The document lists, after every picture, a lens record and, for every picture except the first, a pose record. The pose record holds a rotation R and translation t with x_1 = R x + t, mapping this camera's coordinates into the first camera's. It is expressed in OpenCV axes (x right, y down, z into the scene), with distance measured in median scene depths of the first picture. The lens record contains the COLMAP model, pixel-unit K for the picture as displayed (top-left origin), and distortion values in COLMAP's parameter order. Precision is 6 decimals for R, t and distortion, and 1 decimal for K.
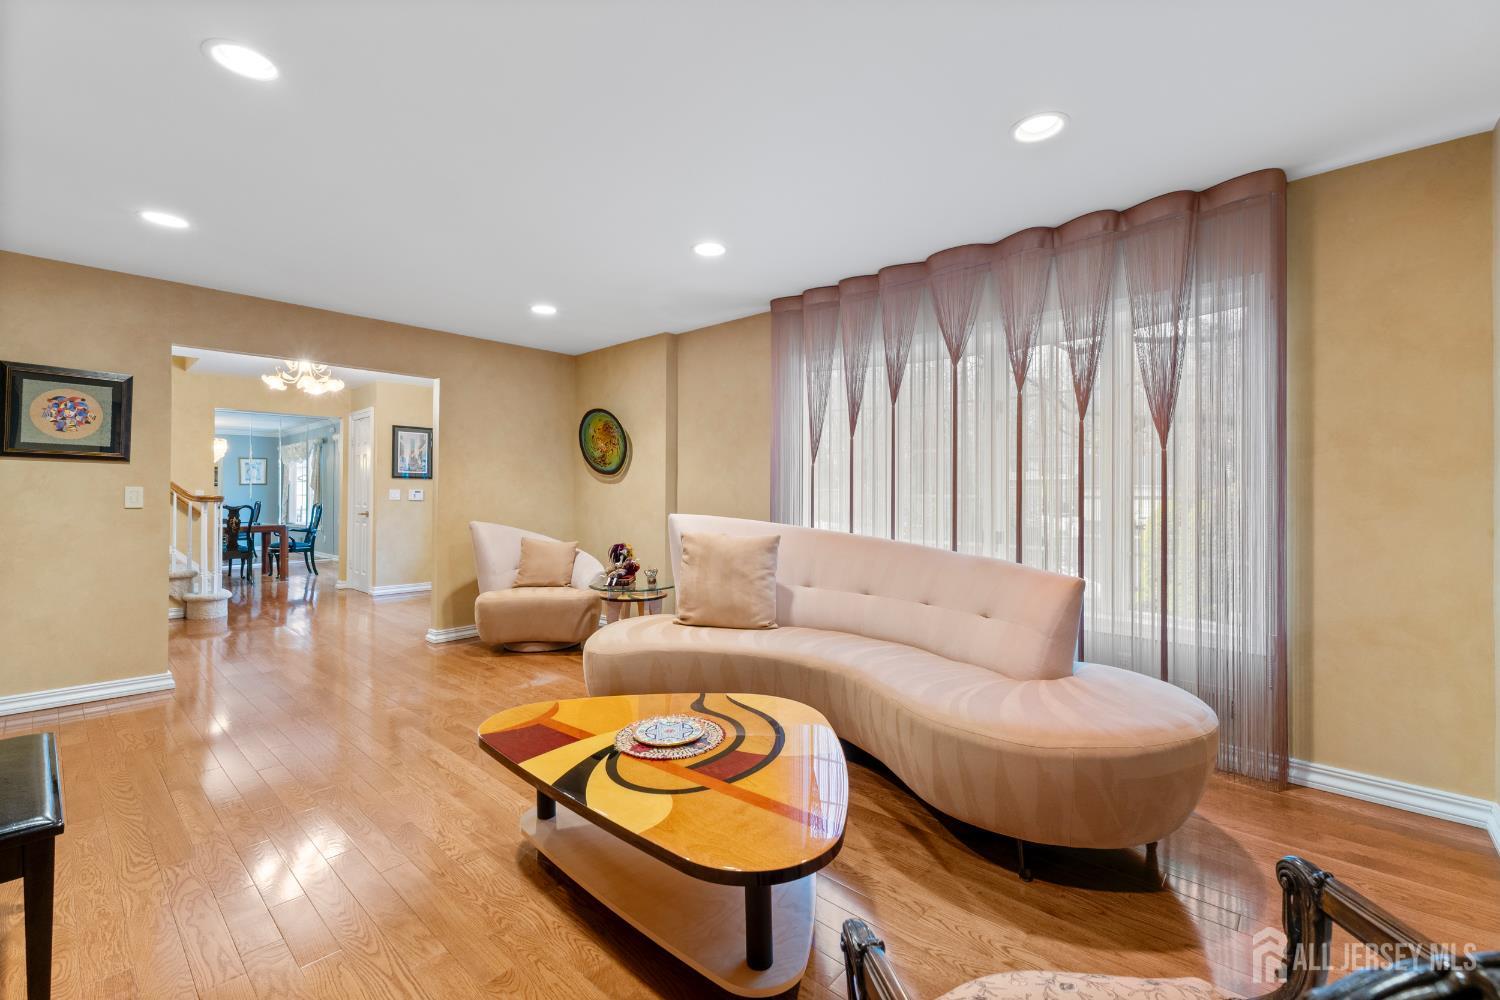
lens RADIAL K [[639.1, 0, 749.7], [0, 639.1, 492.2], [0, 0, 1]] dist [0.004832, 0.000889]
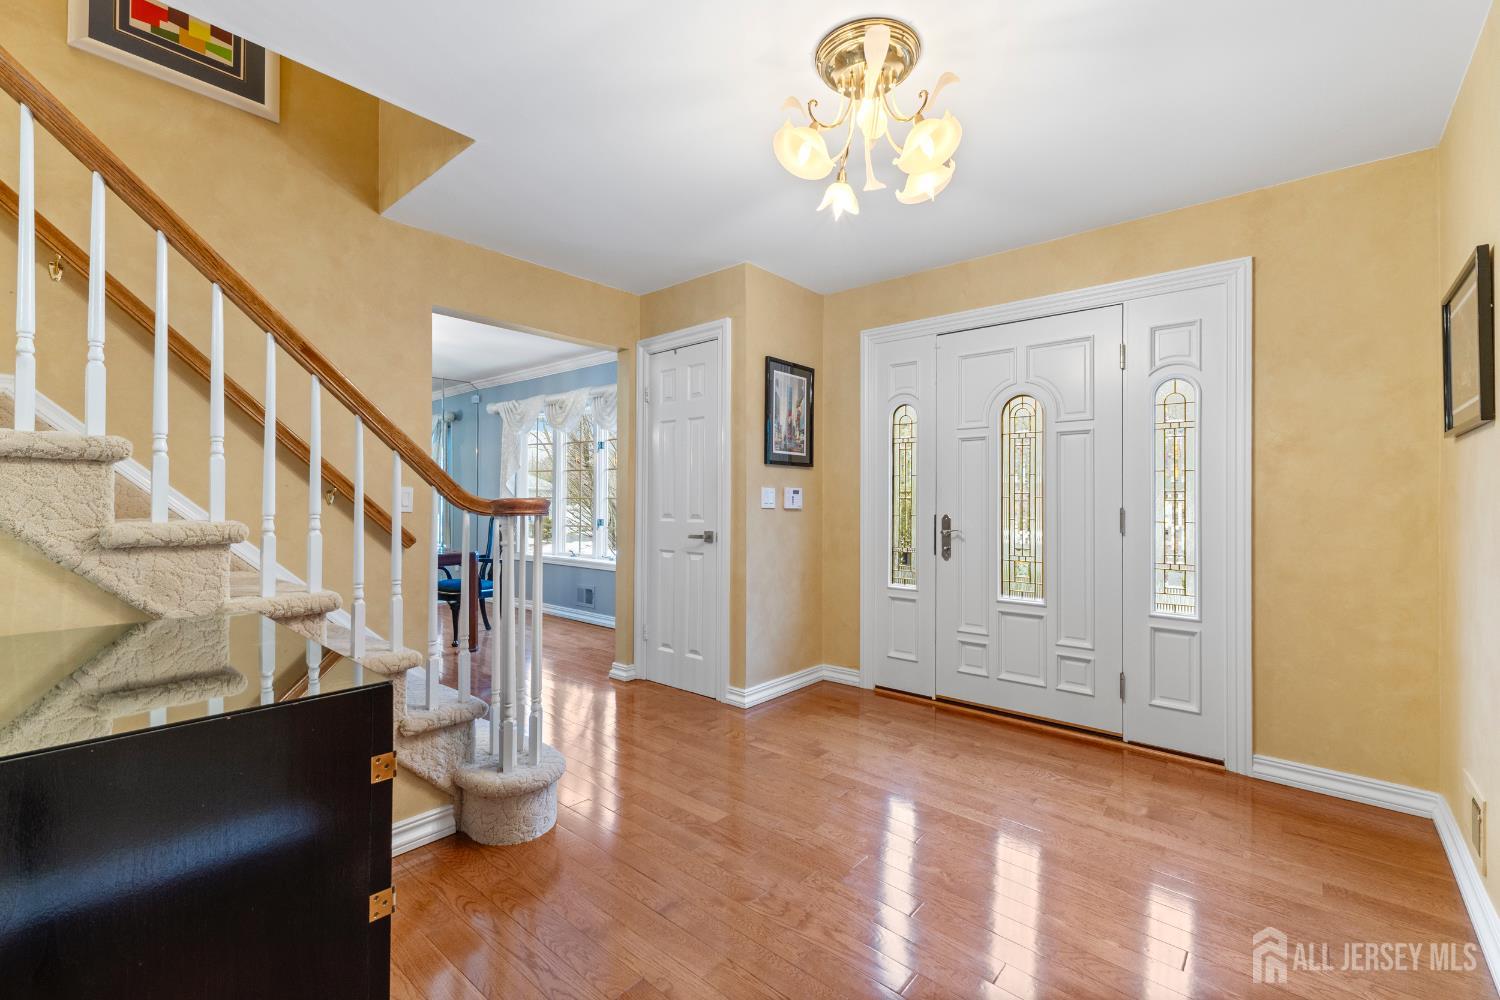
lens RADIAL K [[639.1, 0, 751.6], [0, 639.1, 502.6], [0, 0, 1]] dist [0.004832, 0.000889]
pose [[0.999391, -0.005144, 0.034521, -0.574728], [0.004750, 0.999923, 0.011471, 0.001773], [-0.034578, -0.011300, 0.999338, 0.498757]]
